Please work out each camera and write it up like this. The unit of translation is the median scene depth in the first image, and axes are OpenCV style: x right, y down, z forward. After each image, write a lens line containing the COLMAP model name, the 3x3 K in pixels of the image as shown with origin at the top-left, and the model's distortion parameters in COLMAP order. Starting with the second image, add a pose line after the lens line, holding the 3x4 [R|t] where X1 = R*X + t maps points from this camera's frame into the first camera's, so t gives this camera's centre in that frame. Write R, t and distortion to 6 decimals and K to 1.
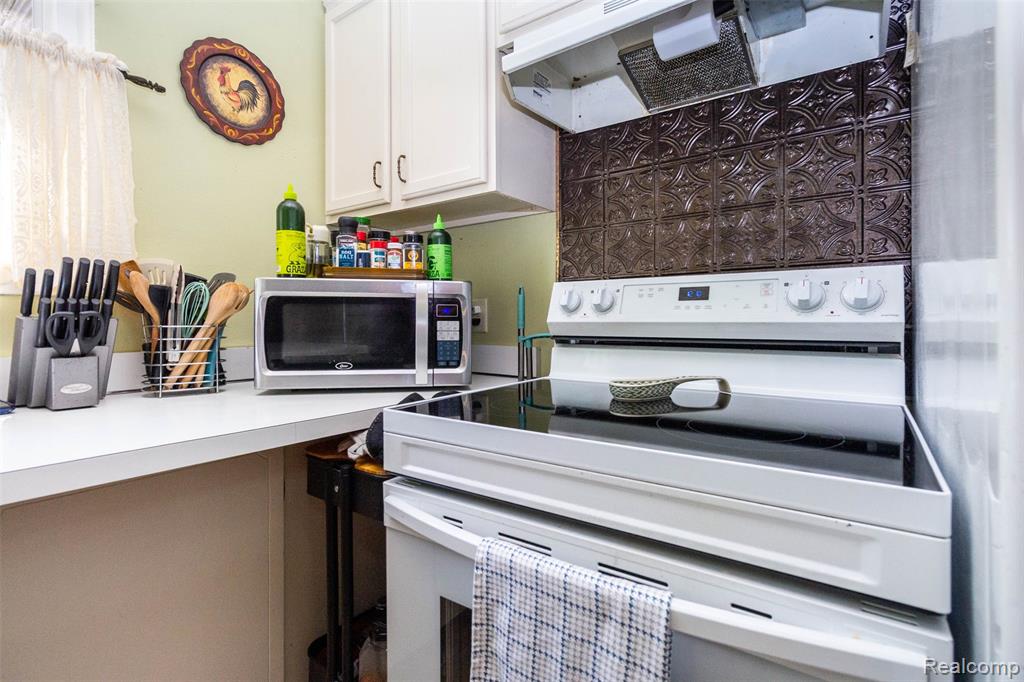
lens RADIAL K [[481.9, 0, 494.7], [0, 481.9, 319.1], [0, 0, 1]] dist [0.005274, -0.000460]
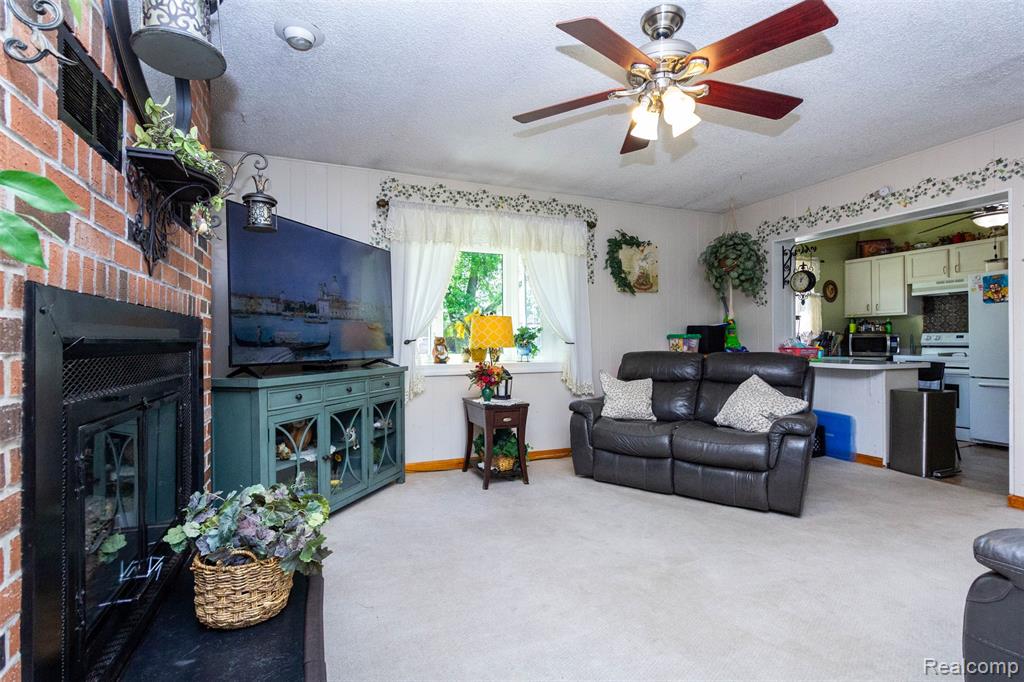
lens RADIAL K [[481.9, 0, 515.6], [0, 481.9, 337.9], [0, 0, 1]] dist [0.005274, -0.000460]
pose [[0.872883, -0.003868, -0.487914, -0.978334], [0.000351, 0.999973, -0.007300, -0.004742], [0.487929, 0.006201, 0.872861, -4.727847]]
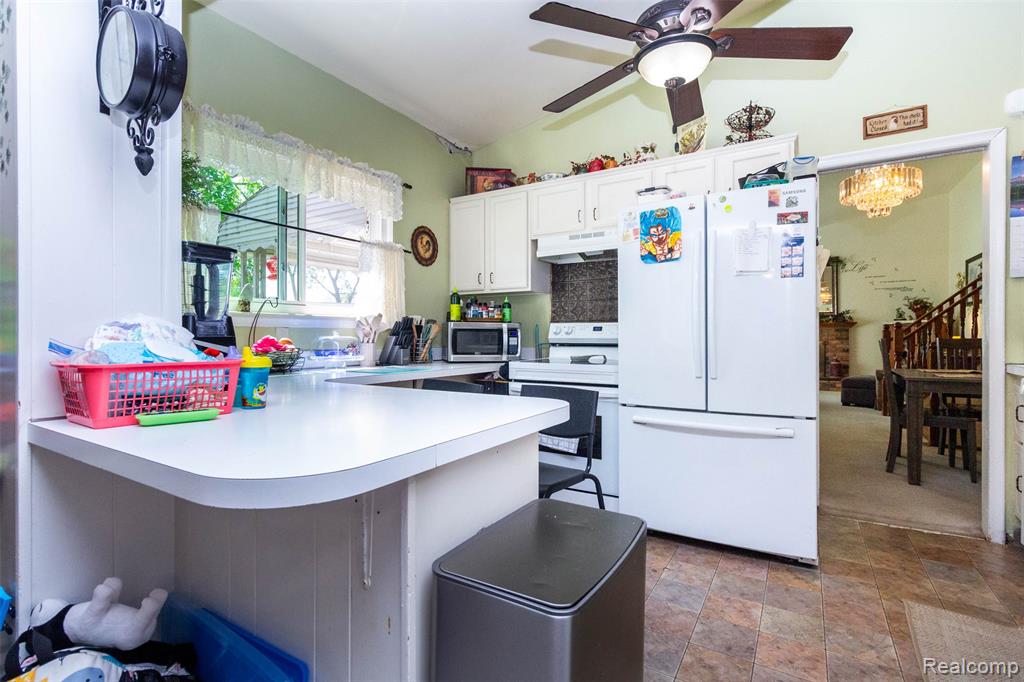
lens RADIAL K [[481.9, 0, 512.2], [0, 481.9, 338.3], [0, 0, 1]] dist [0.005274, -0.000460]
pose [[0.993183, 0.002987, 0.116524, -0.406732], [-0.003255, 0.999992, 0.002108, 0.002381], [-0.116517, -0.002473, 0.993186, -1.664221]]
